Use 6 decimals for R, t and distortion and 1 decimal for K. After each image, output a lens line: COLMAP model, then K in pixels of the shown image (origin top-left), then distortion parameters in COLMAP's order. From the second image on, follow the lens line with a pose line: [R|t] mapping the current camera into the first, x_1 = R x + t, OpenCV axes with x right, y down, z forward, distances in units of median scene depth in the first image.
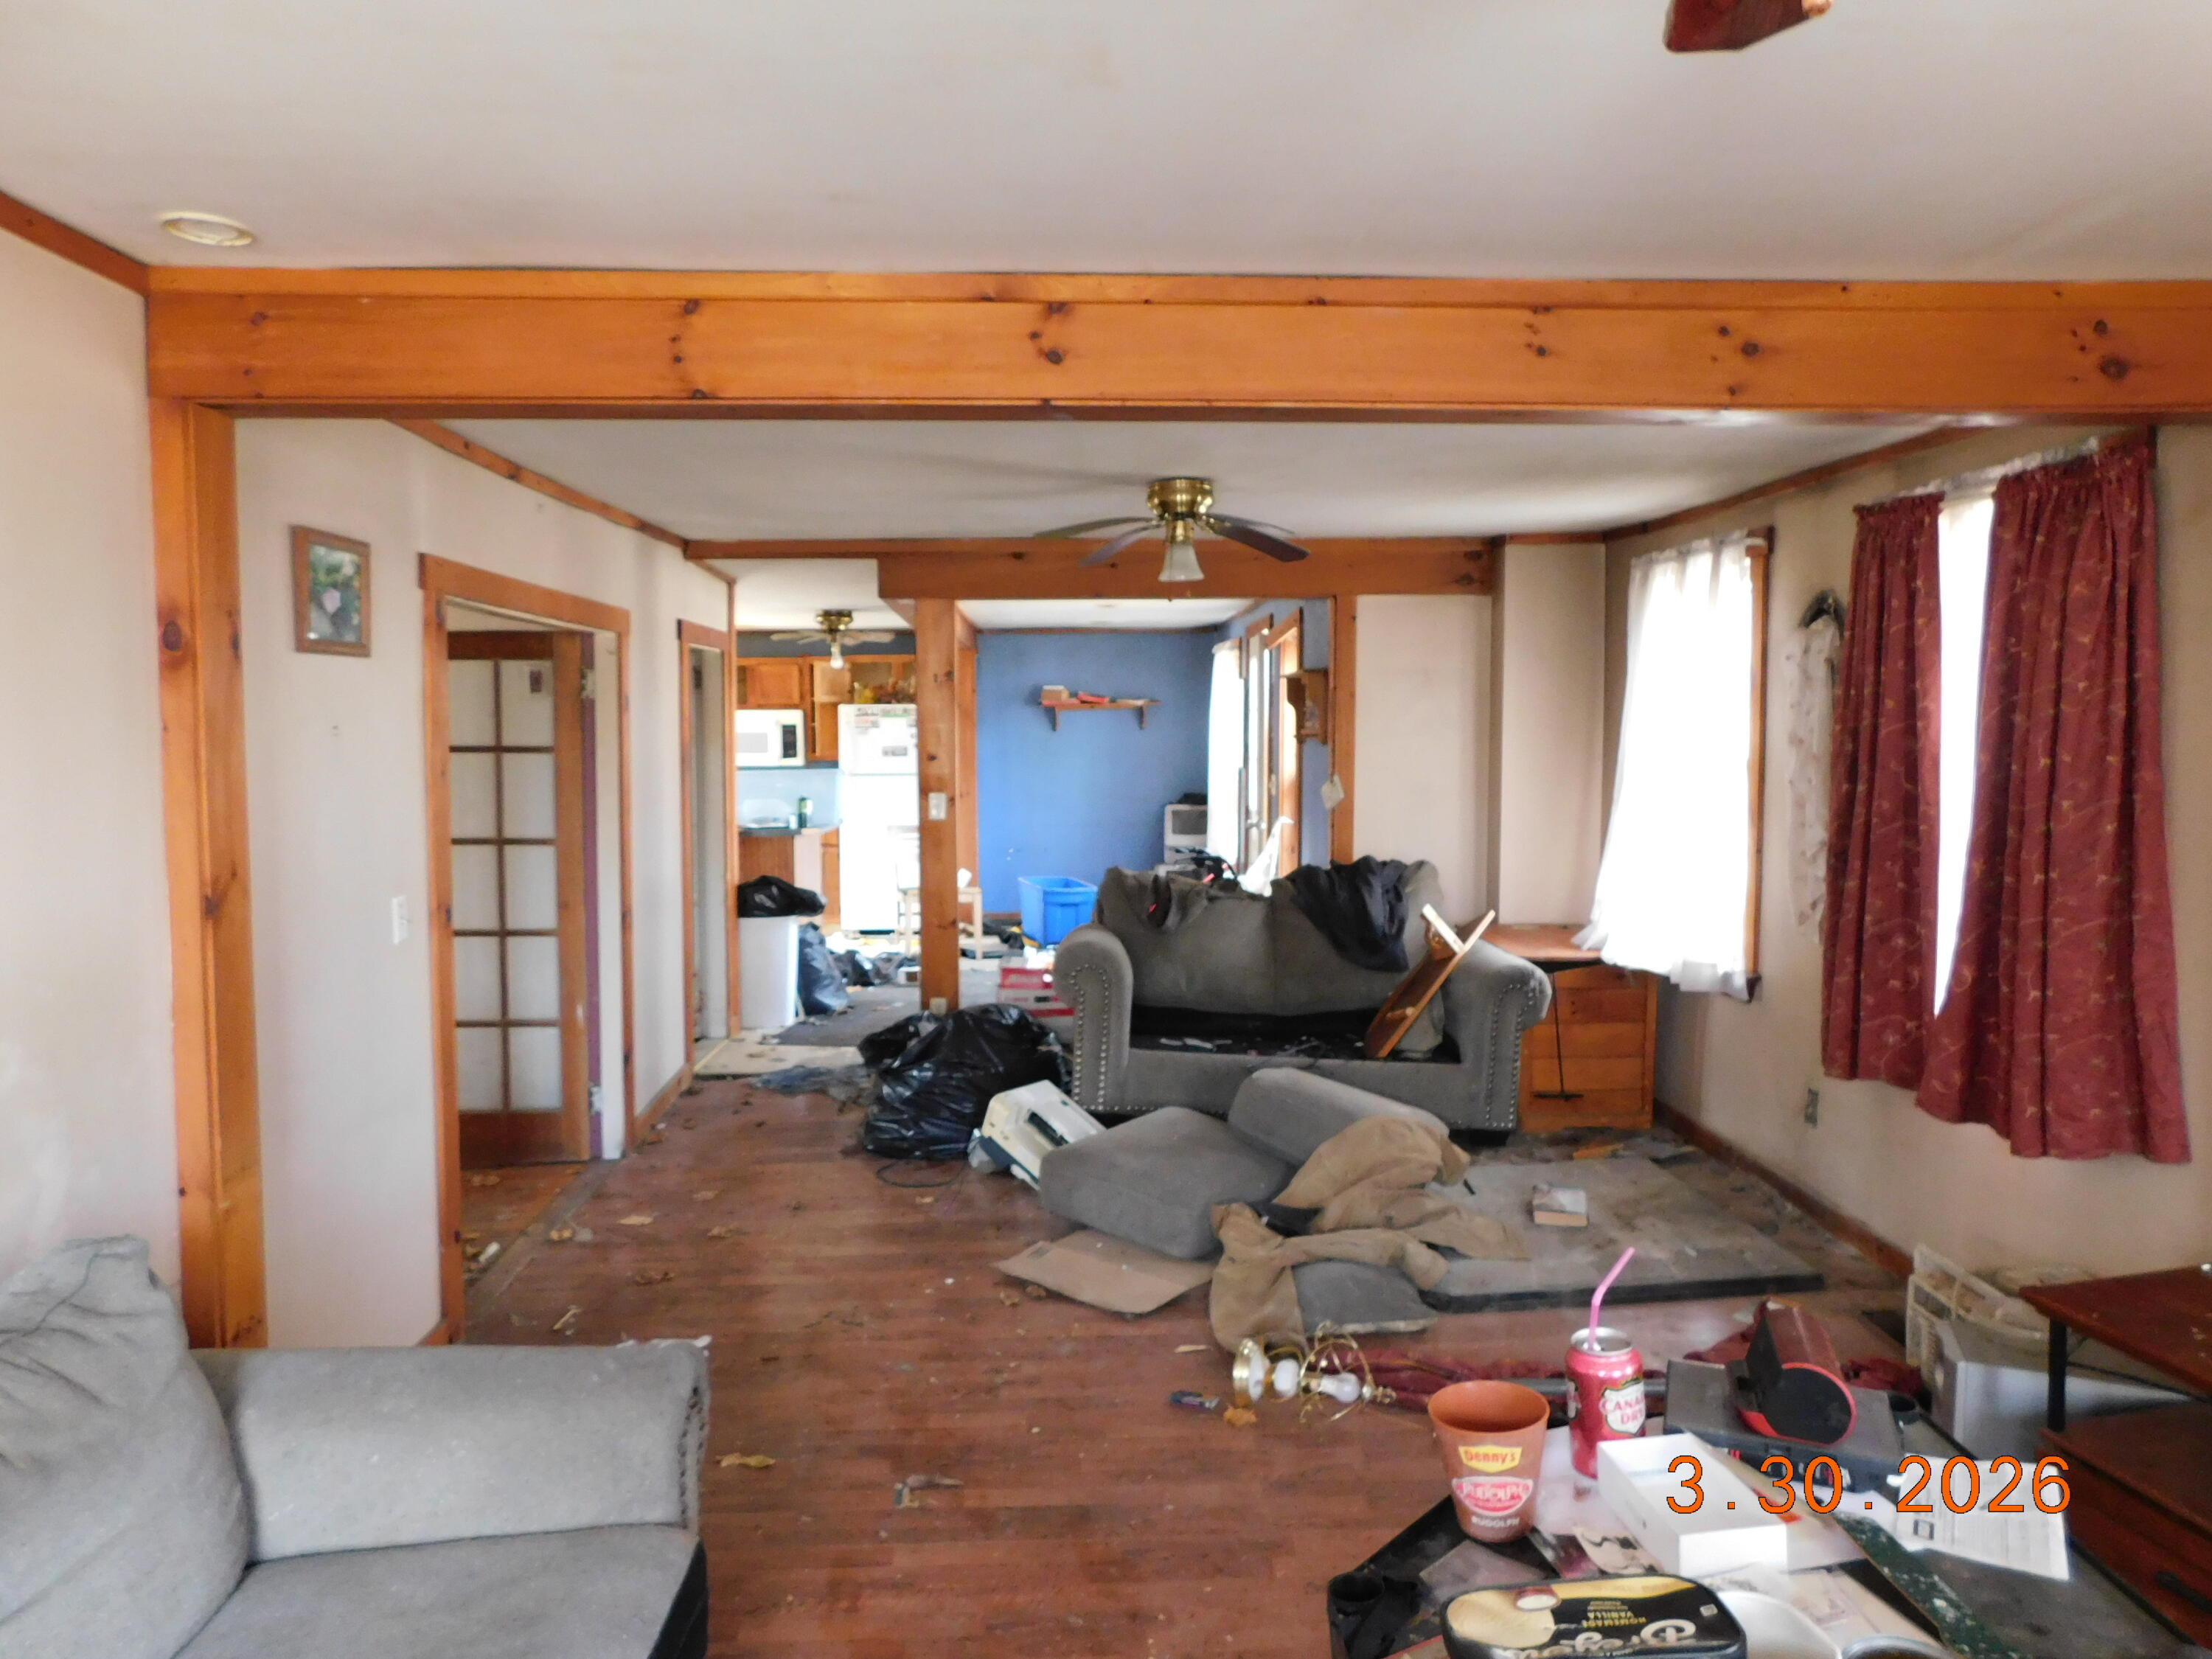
lens RADIAL K [[1492.5, 0, 1107.3], [0, 1492.5, 829.4], [0, 0, 1]] dist [-0.001000, -0.000189]
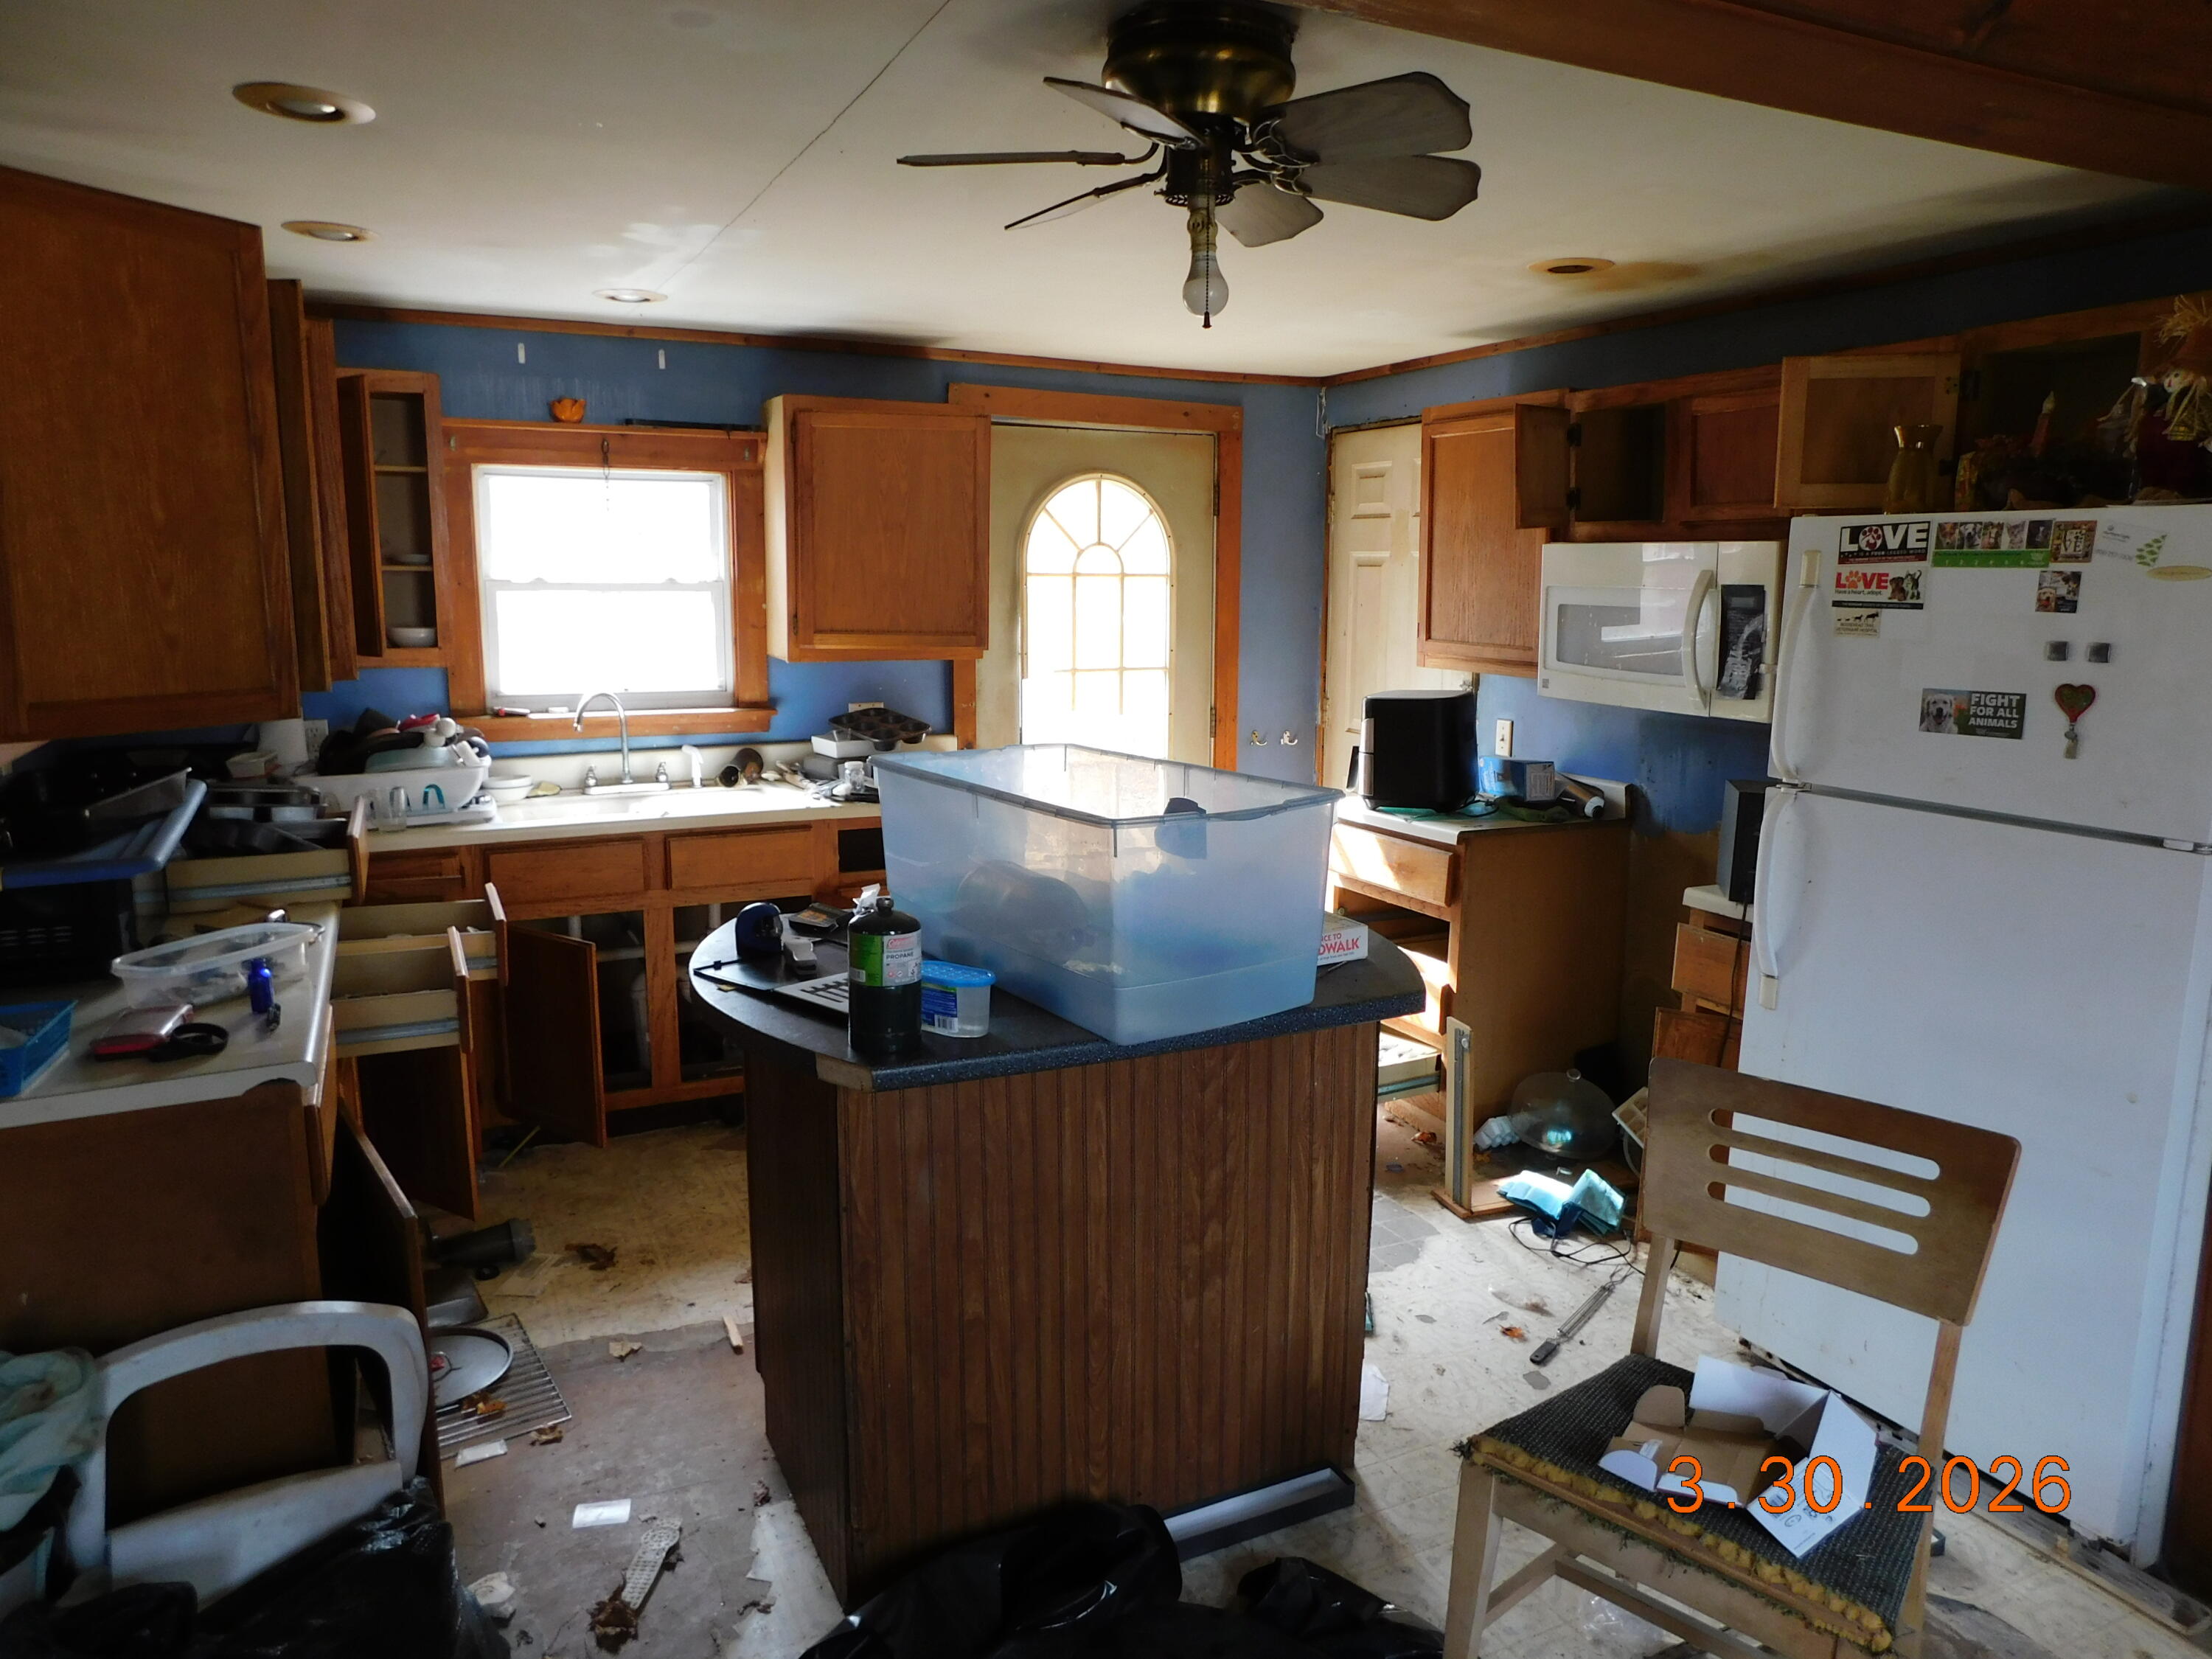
lens RADIAL K [[1492.5, 0, 1106.3], [0, 1492.5, 825.4], [0, 0, 1]] dist [-0.001000, -0.000189]
pose [[0.415355, 0.155371, -0.896293, 0.005694], [-0.072688, 0.987824, 0.137553, -0.057787], [0.906751, 0.008017, 0.421591, 0.790281]]
